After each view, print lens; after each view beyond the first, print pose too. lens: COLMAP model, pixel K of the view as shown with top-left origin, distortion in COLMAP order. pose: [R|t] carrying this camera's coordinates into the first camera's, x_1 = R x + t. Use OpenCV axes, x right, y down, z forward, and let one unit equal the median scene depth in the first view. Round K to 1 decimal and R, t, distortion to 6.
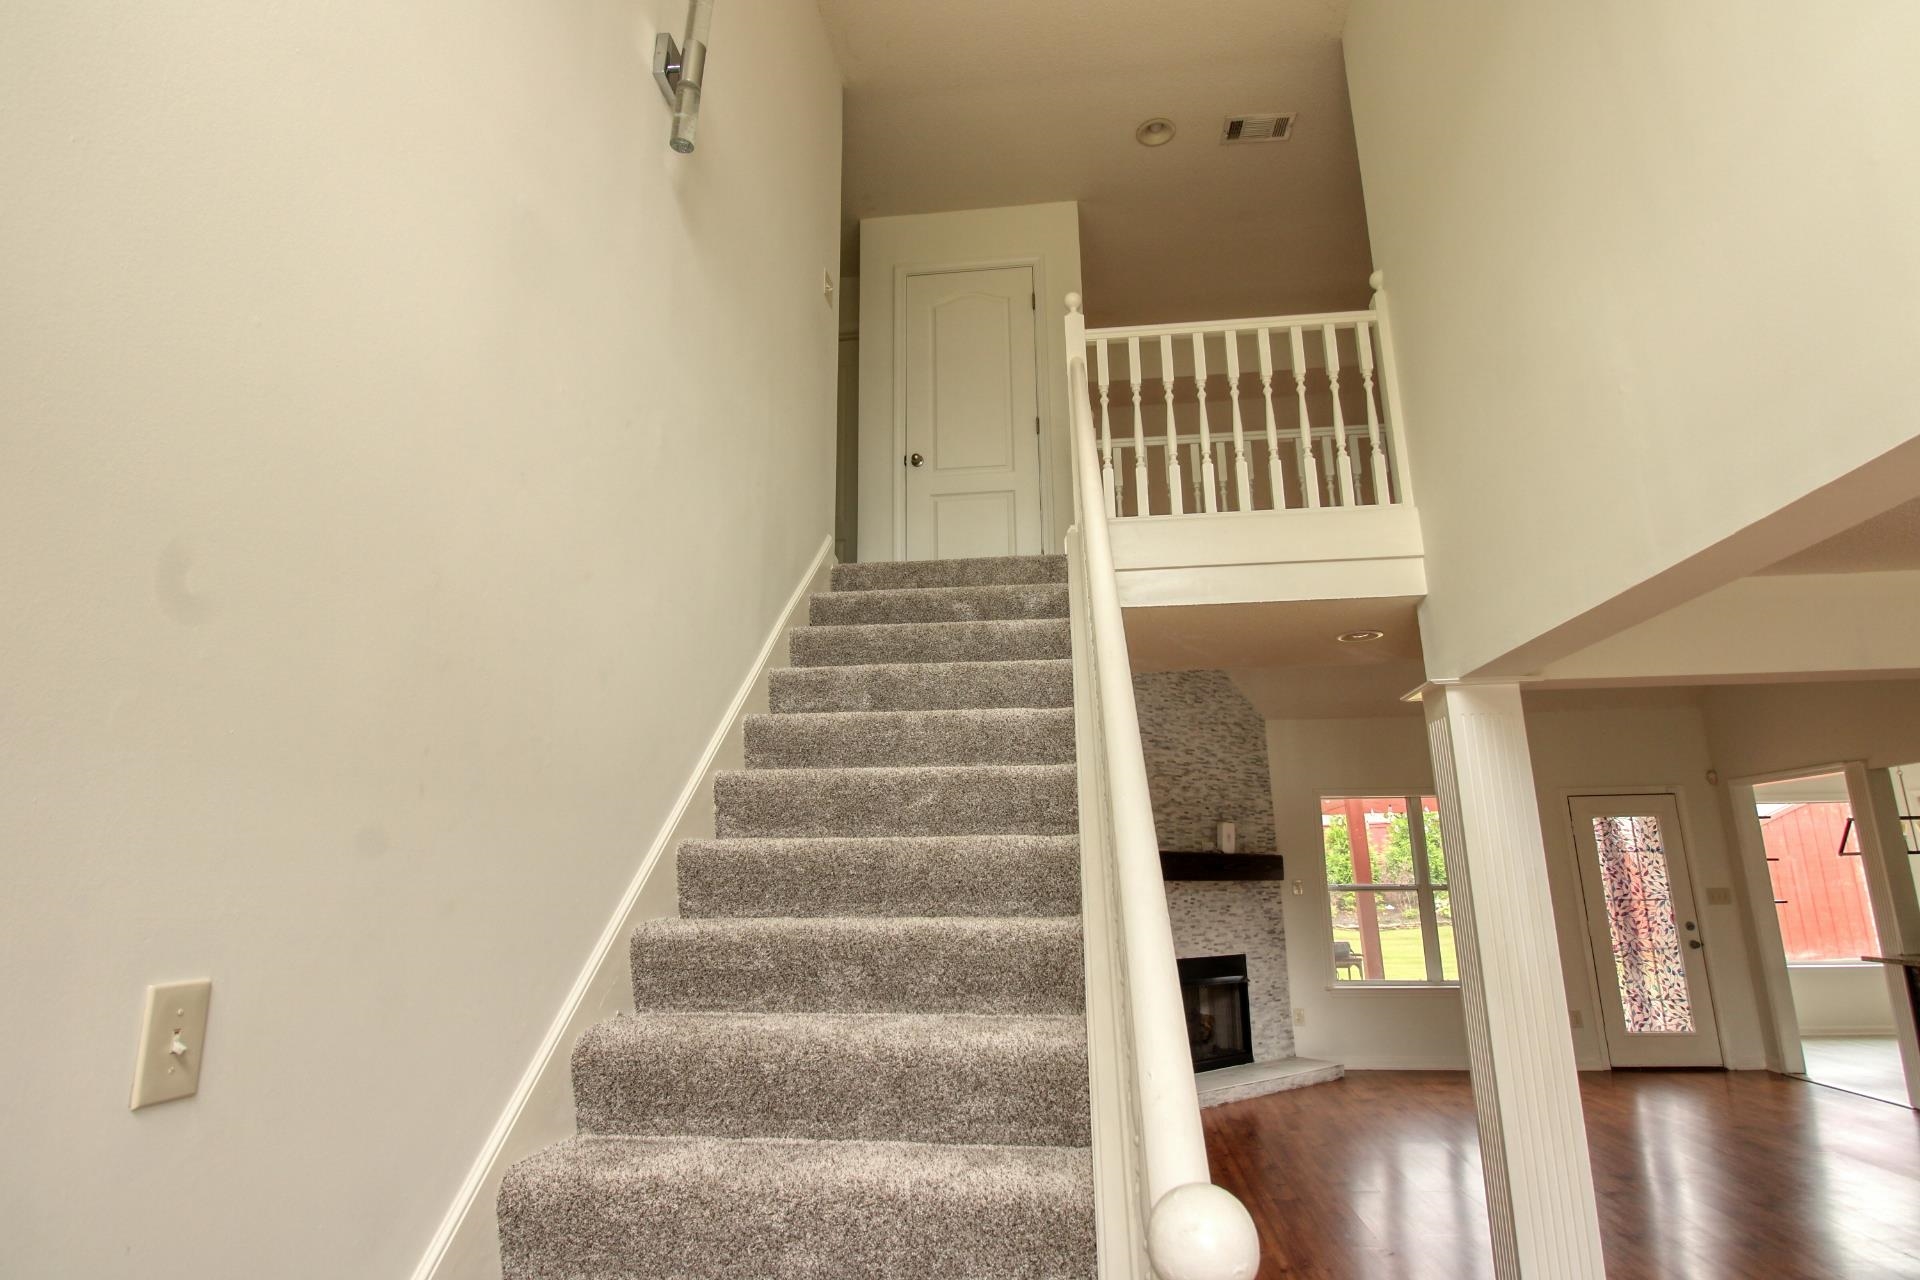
lens RADIAL K [[1056.0, 0, 963.8], [0, 1056.0, 635.3], [0, 0, 1]] dist [0.000867, -0.001472]
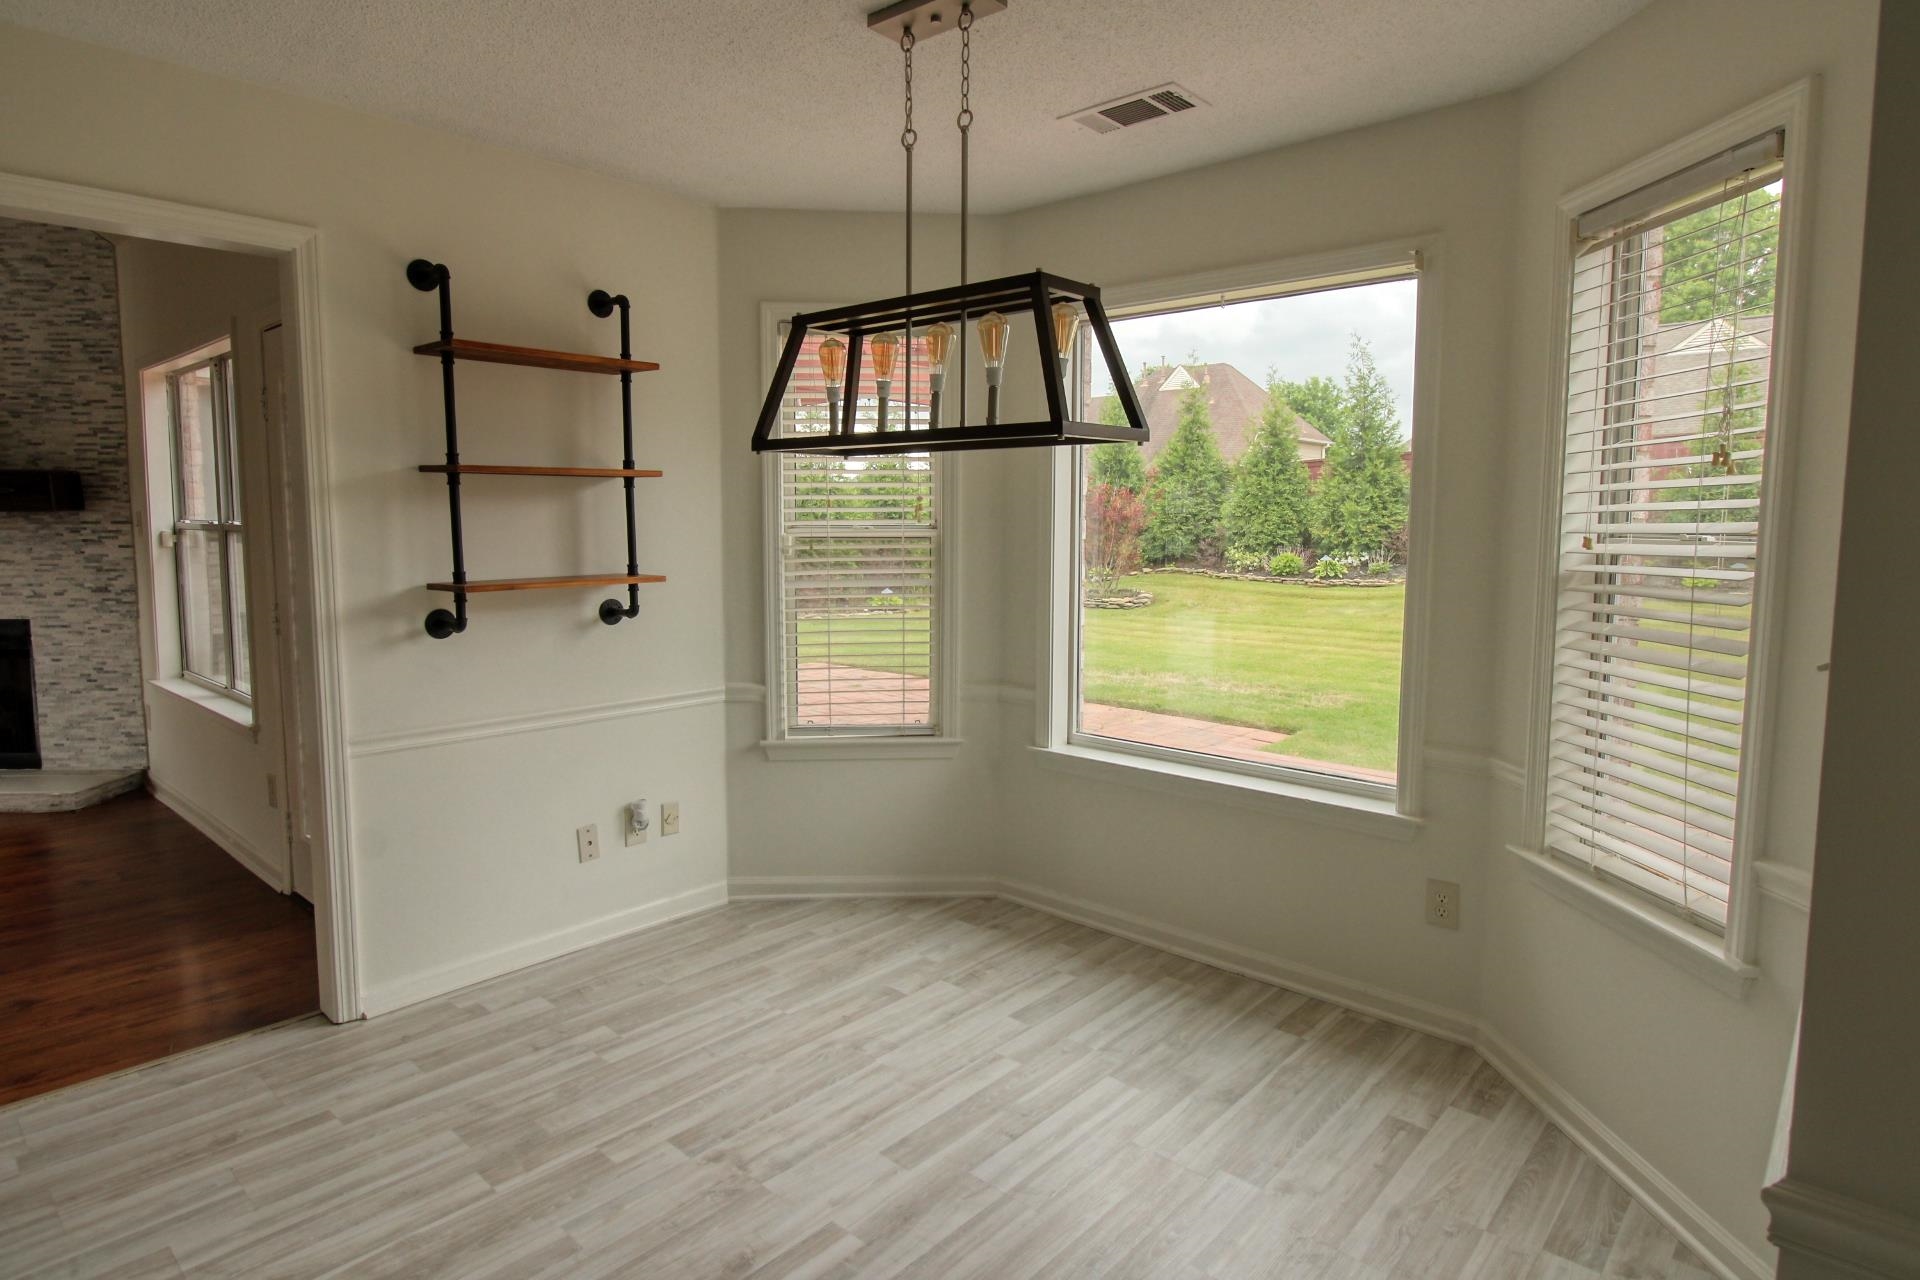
lens RADIAL K [[1056.0, 0, 966.6], [0, 1056.0, 627.8], [0, 0, 1]] dist [0.000867, -0.001472]
pose [[0.798686, 0.076789, -0.596828, 1.110052], [0.127075, 0.947934, 0.292017, 0.183347], [0.588177, -0.309072, 0.747344, 0.829142]]
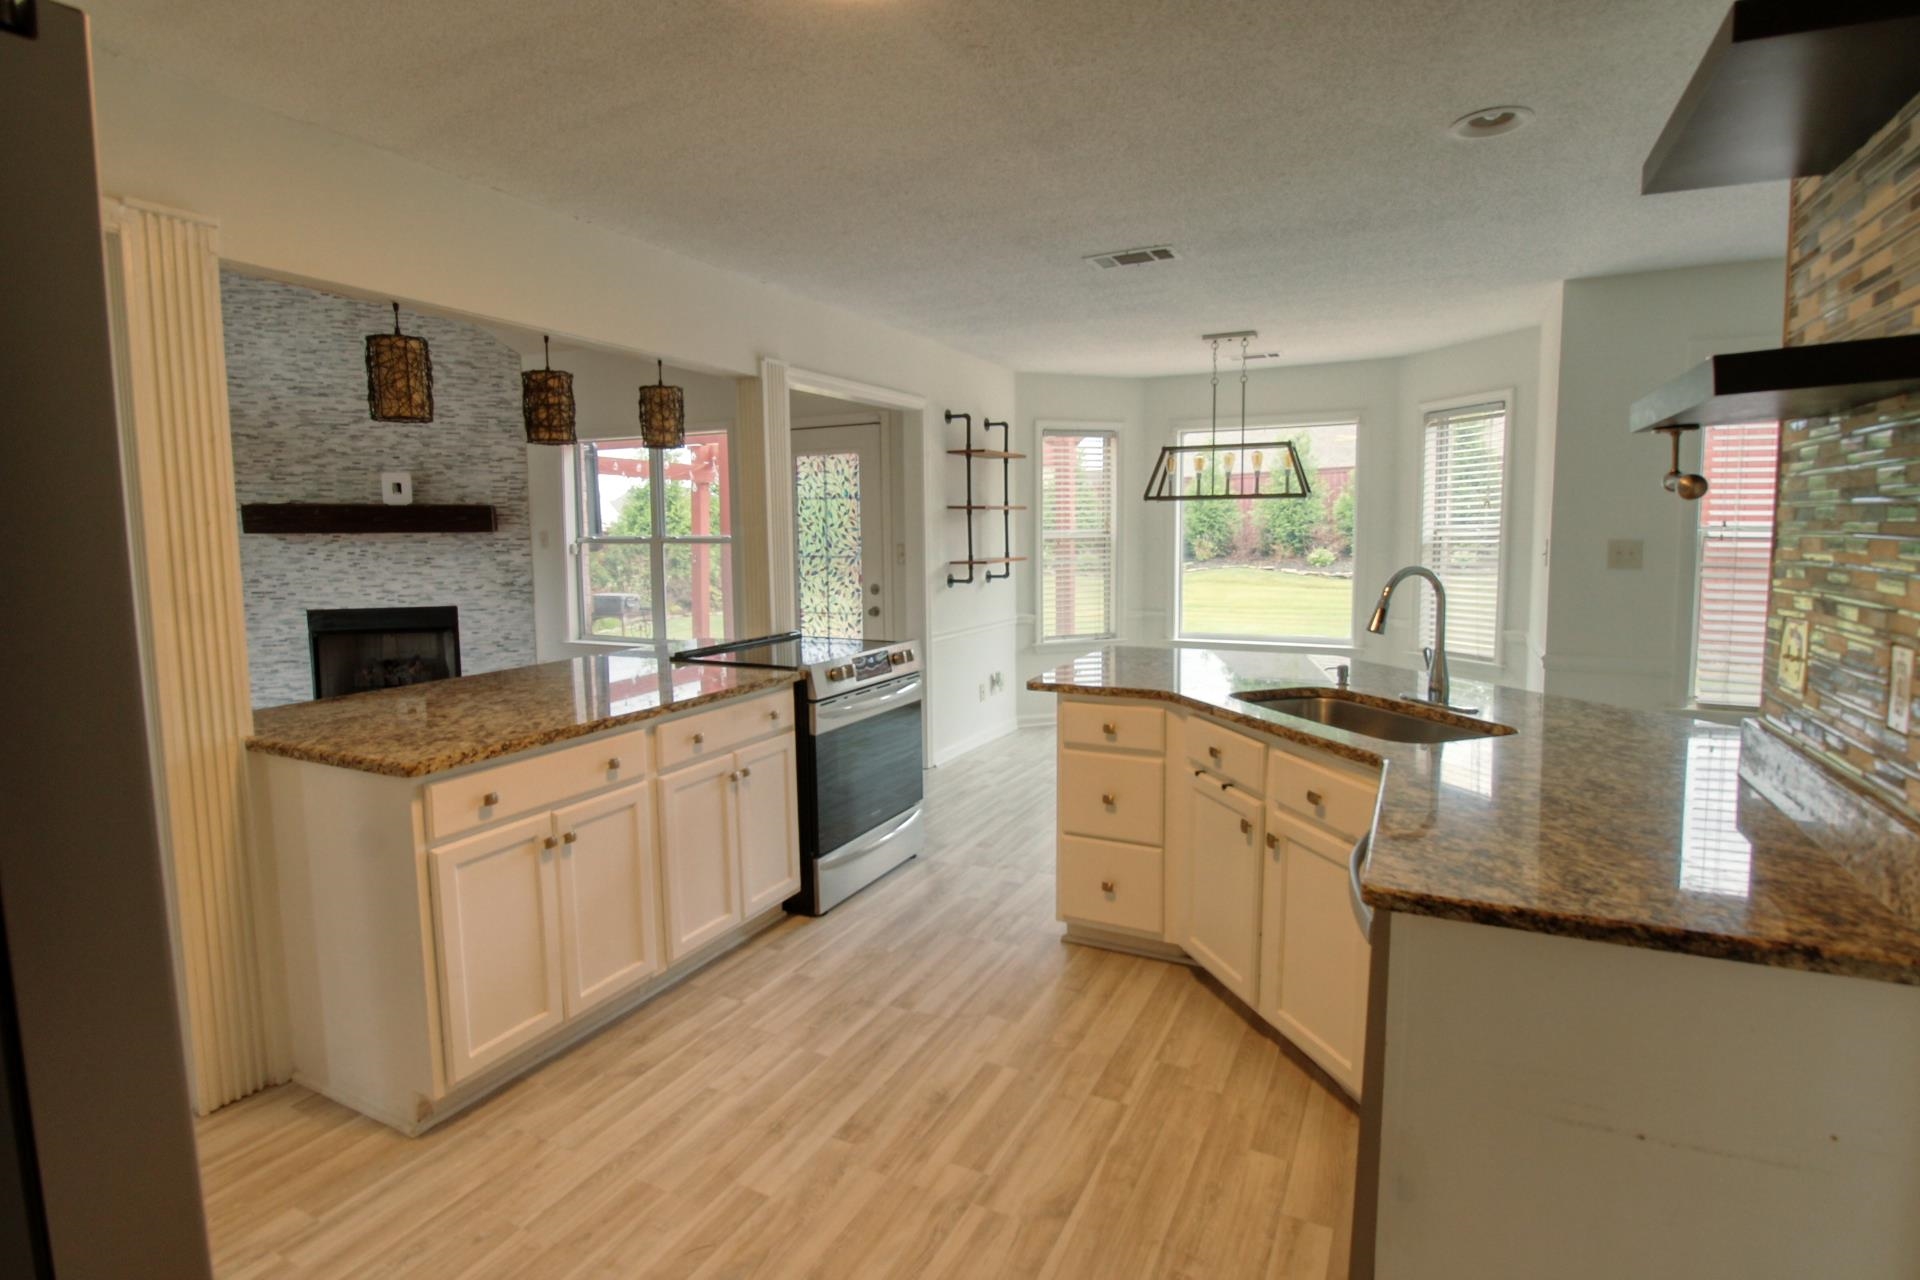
lens RADIAL K [[962.9, 0, 961.4], [0, 962.9, 635.5], [0, 0, 1]] dist [0.003827, 0.000526]
pose [[0.930507, 0.041837, -0.363876, 1.006966], [0.083882, 0.942711, 0.322893, 0.076319], [0.356539, -0.330977, 0.873690, 0.367035]]
